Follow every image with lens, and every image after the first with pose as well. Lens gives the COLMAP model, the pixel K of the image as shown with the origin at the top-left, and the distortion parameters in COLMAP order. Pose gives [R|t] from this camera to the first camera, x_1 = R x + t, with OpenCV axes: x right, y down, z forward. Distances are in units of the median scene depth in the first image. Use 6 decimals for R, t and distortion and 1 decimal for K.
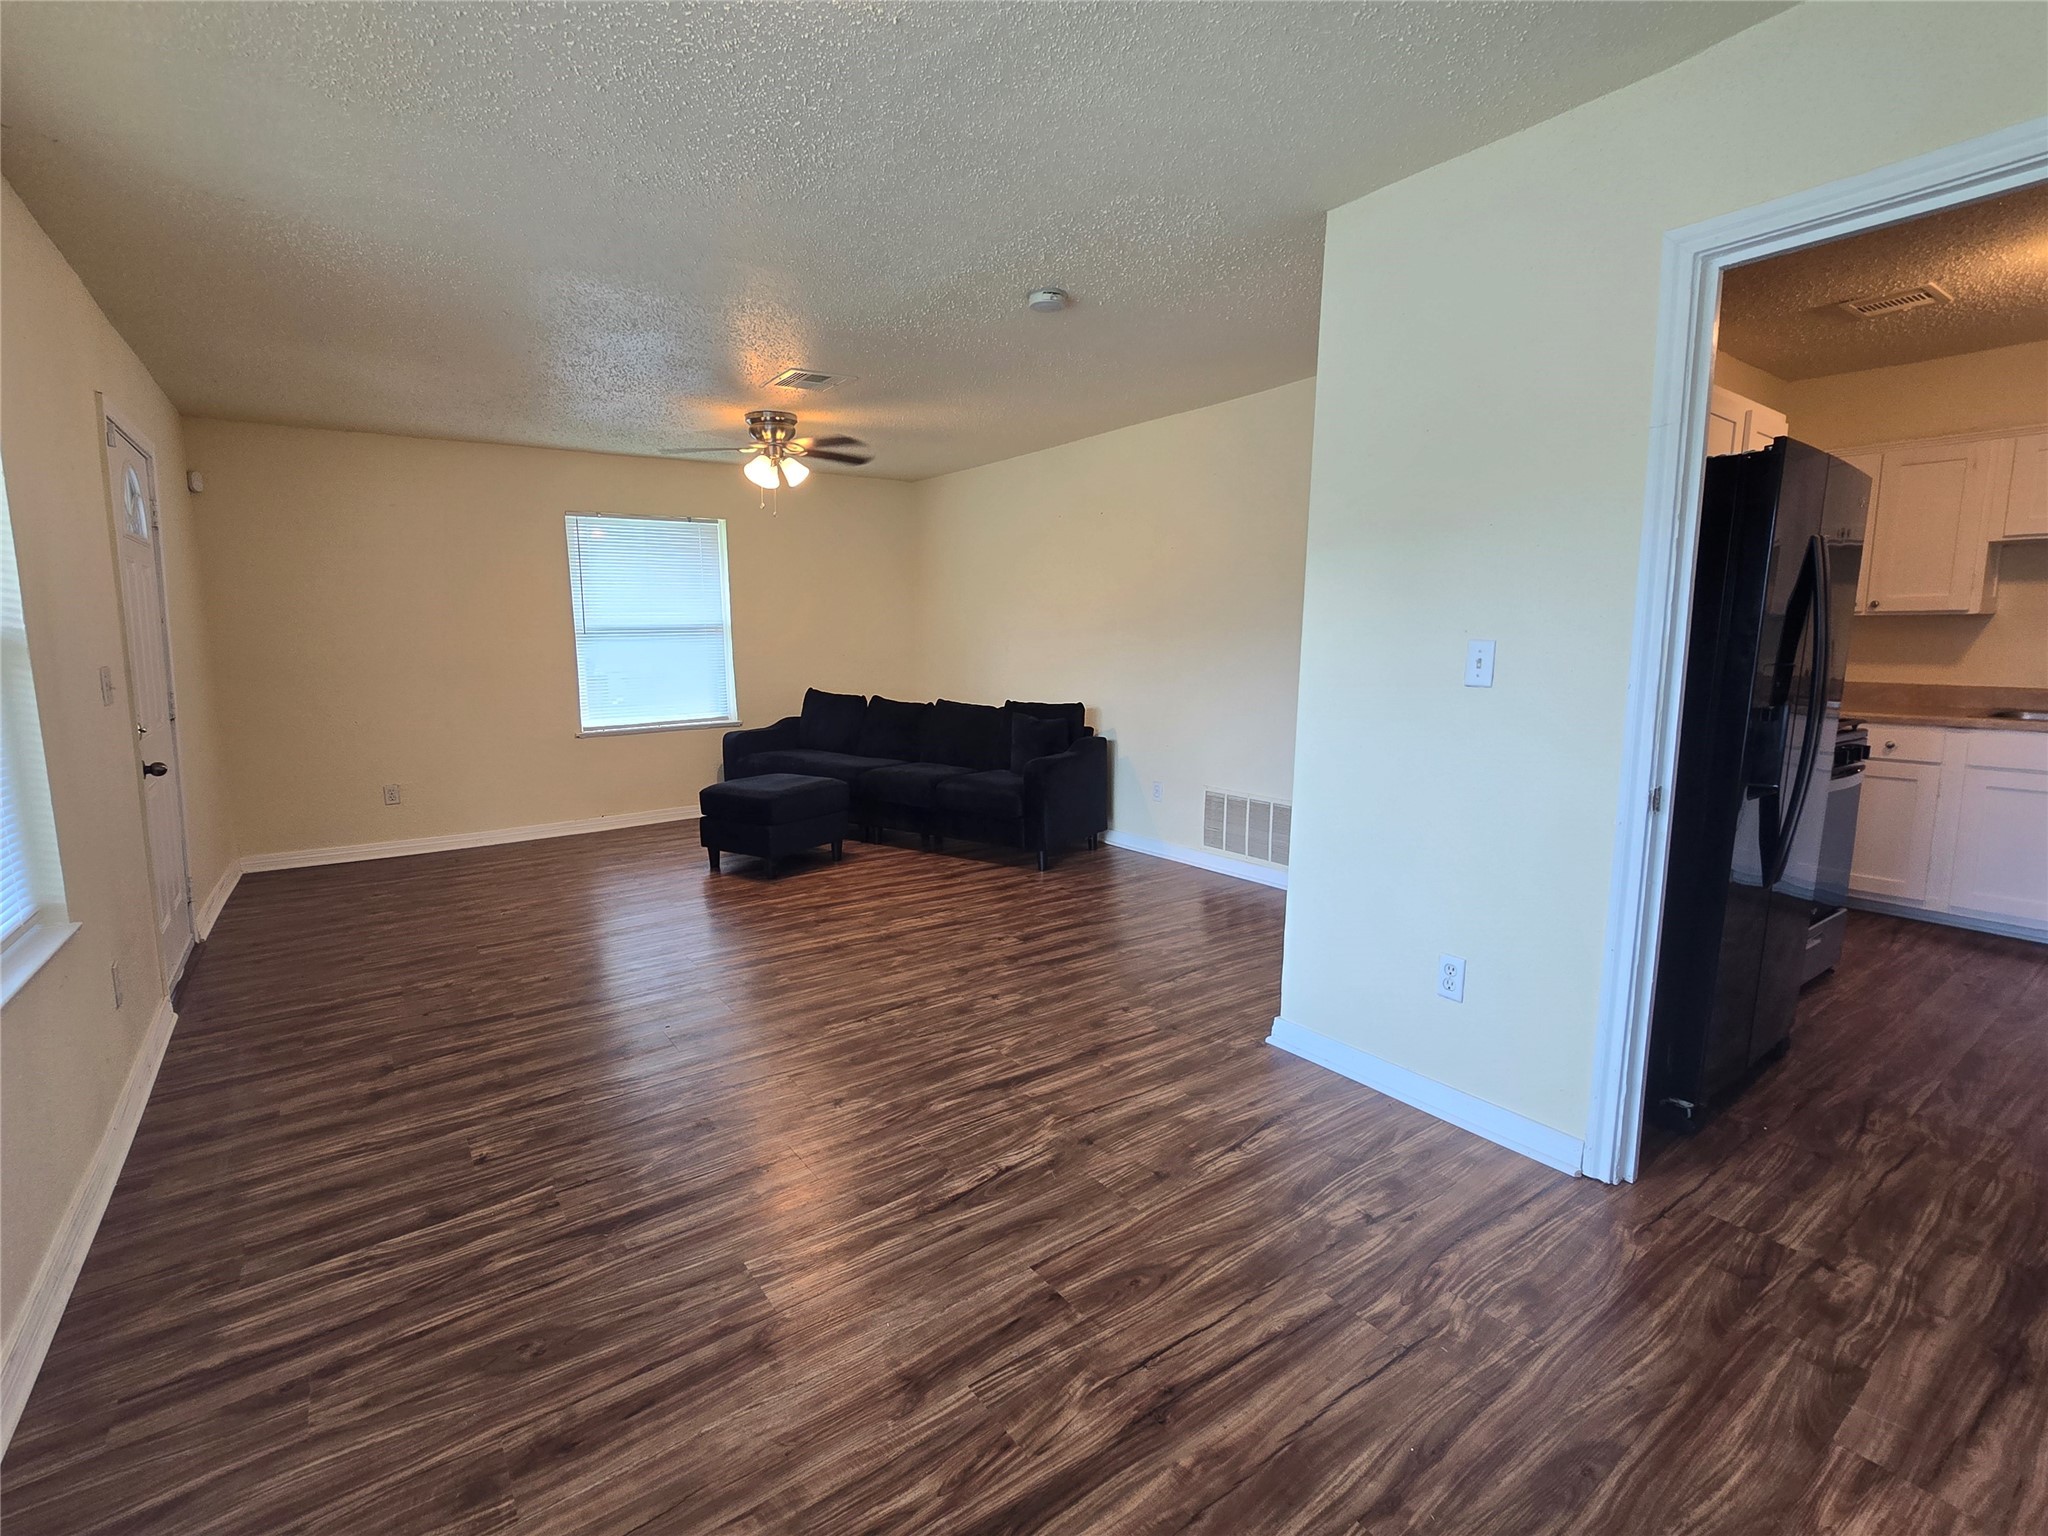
lens RADIAL K [[946.5, 0, 1022.9], [0, 946.5, 760.2], [0, 0, 1]] dist [-0.011452, 0.003420]
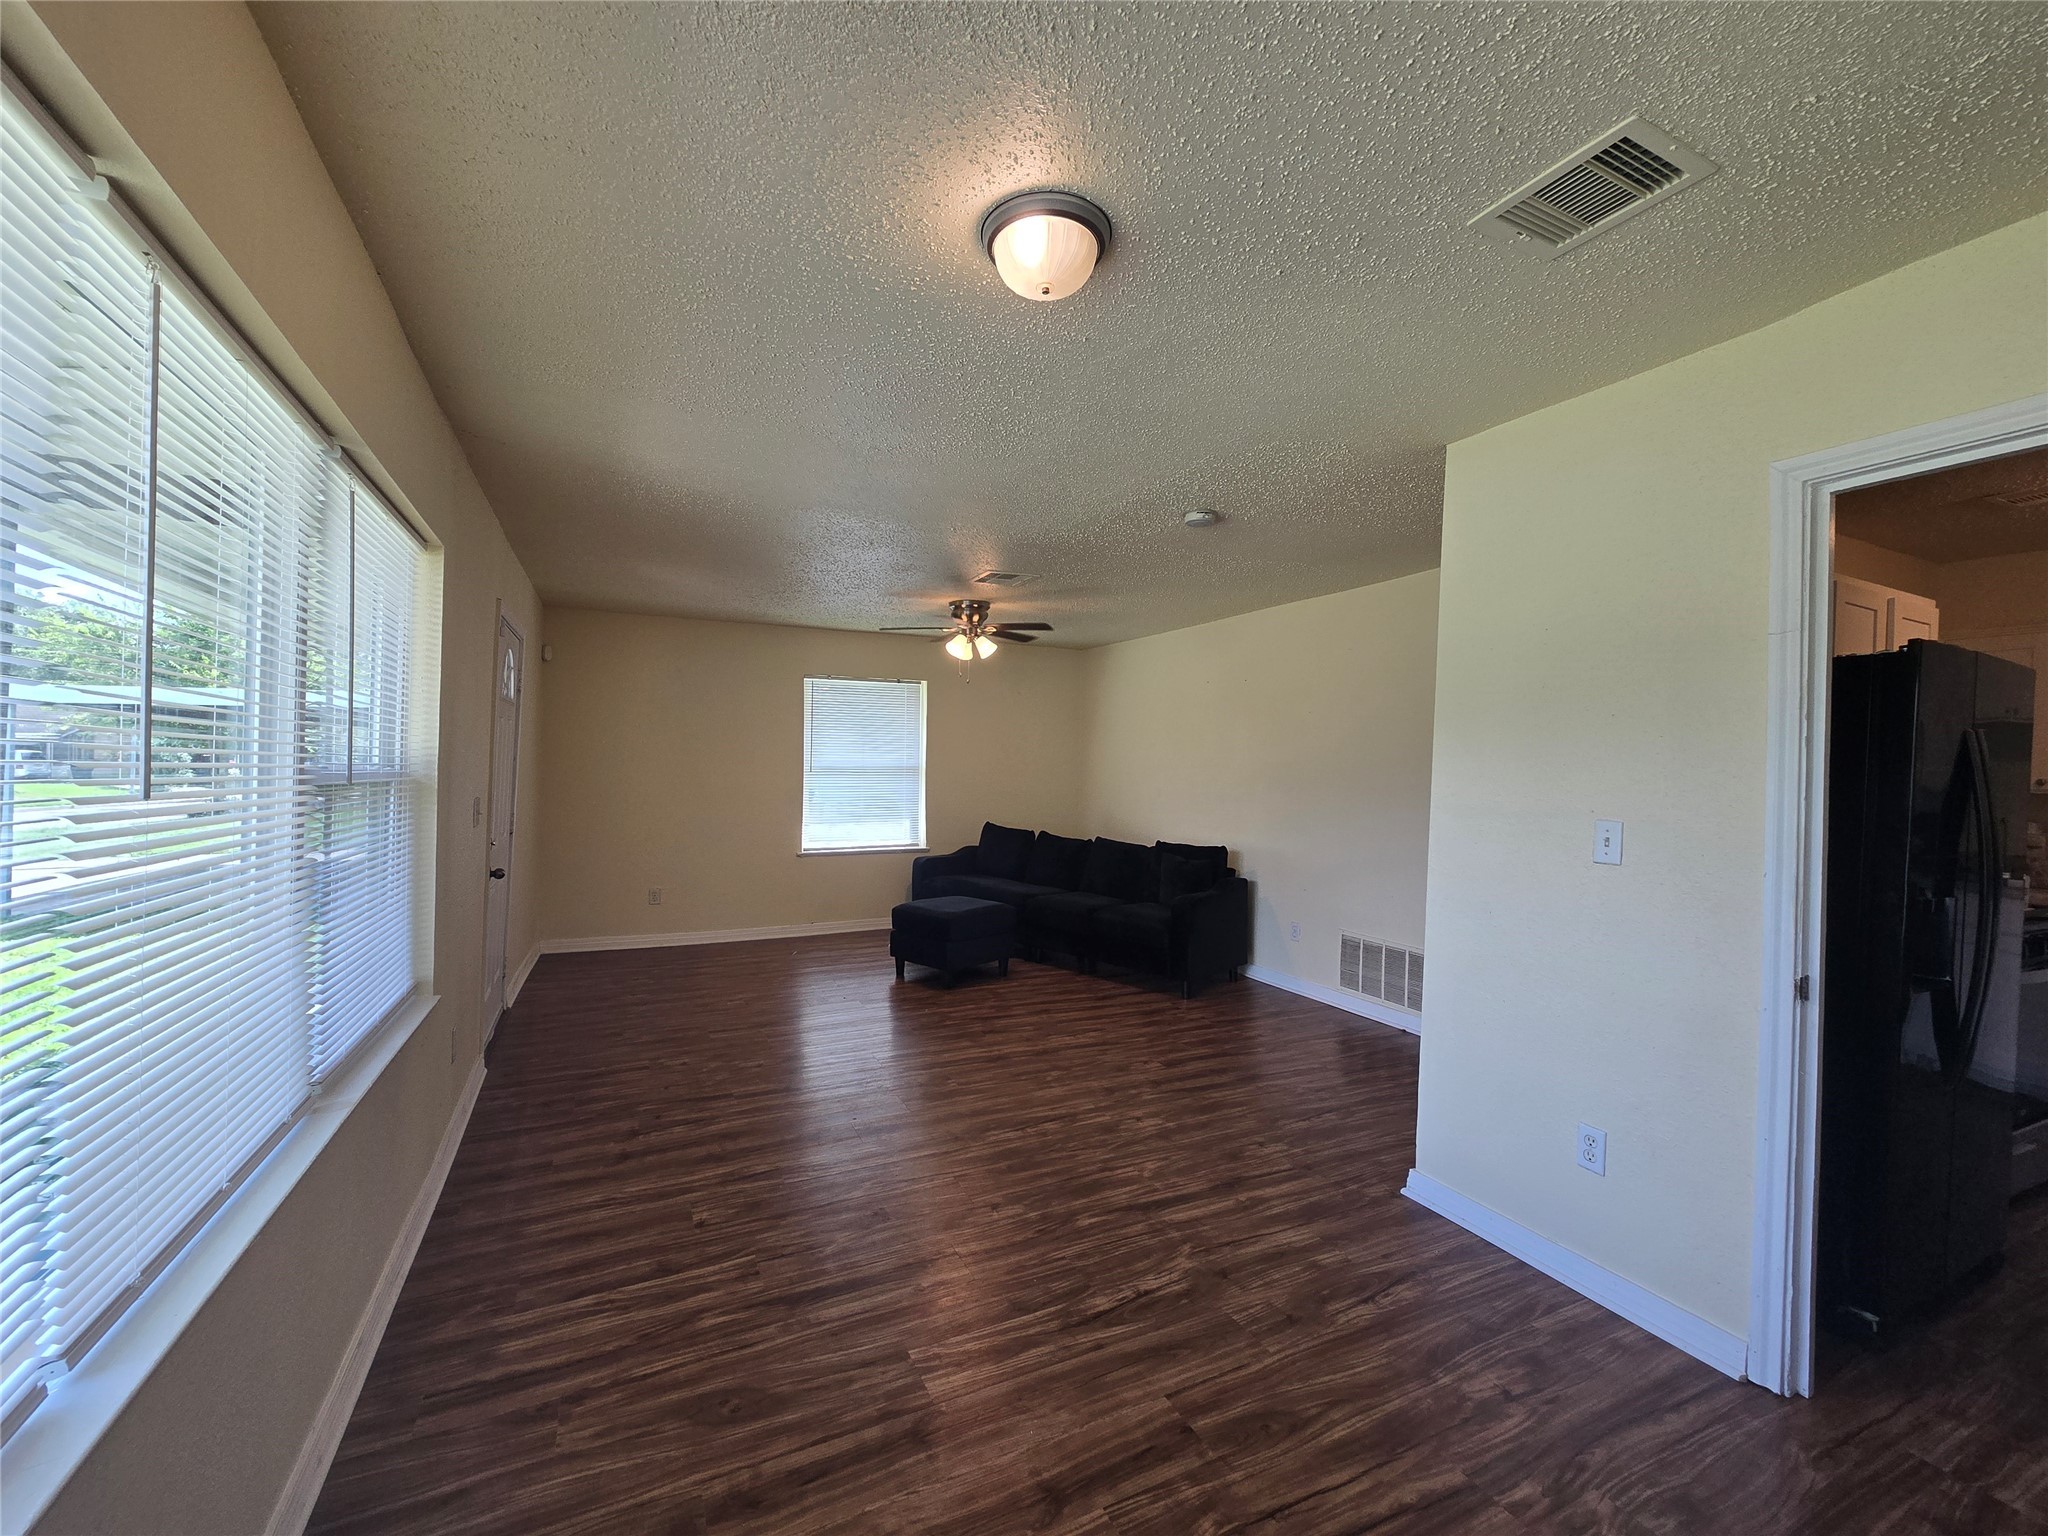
lens RADIAL K [[840.3, 0, 1020.2], [0, 840.3, 760.6], [0, 0, 1]] dist [-0.009814, 0.002419]
pose [[0.983382, 0.024061, -0.179950, 0.000114], [-0.049318, 0.989311, -0.137229, -0.024911], [0.174724, 0.143823, 0.974057, -0.037804]]
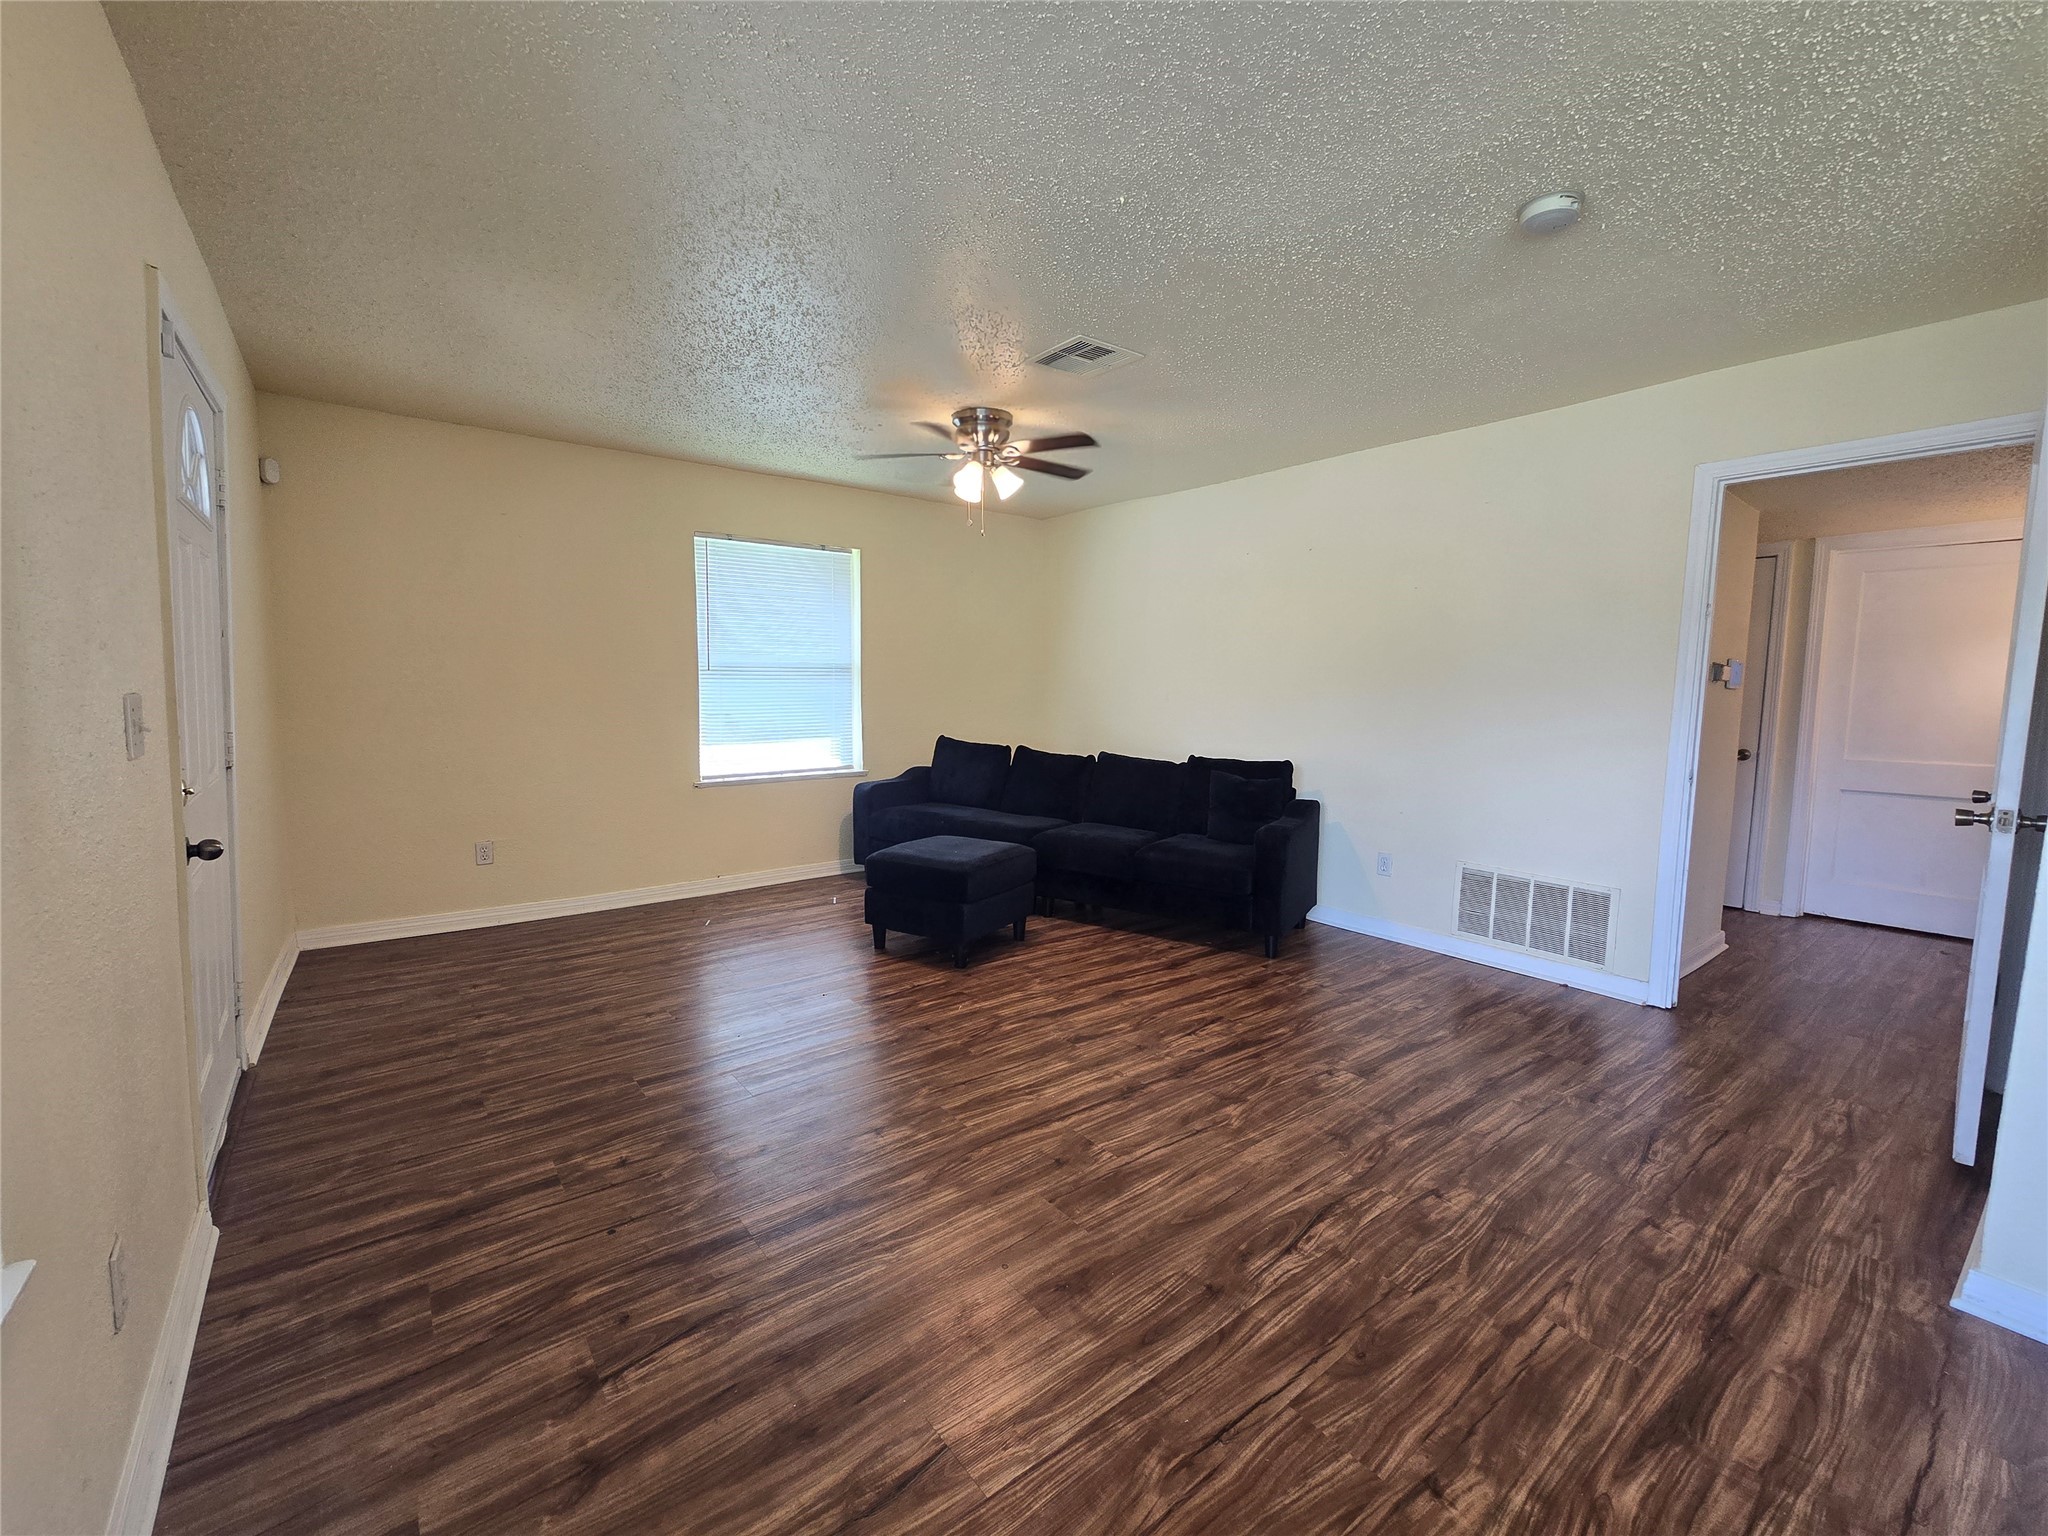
lens RADIAL K [[840.3, 0, 1019.9], [0, 840.3, 761.4], [0, 0, 1]] dist [-0.009814, 0.002419]
pose [[0.999115, 0.019326, 0.037371, -0.421442], [-0.017745, 0.998952, -0.042194, -0.043217], [-0.038147, 0.041493, 0.998410, 0.438998]]
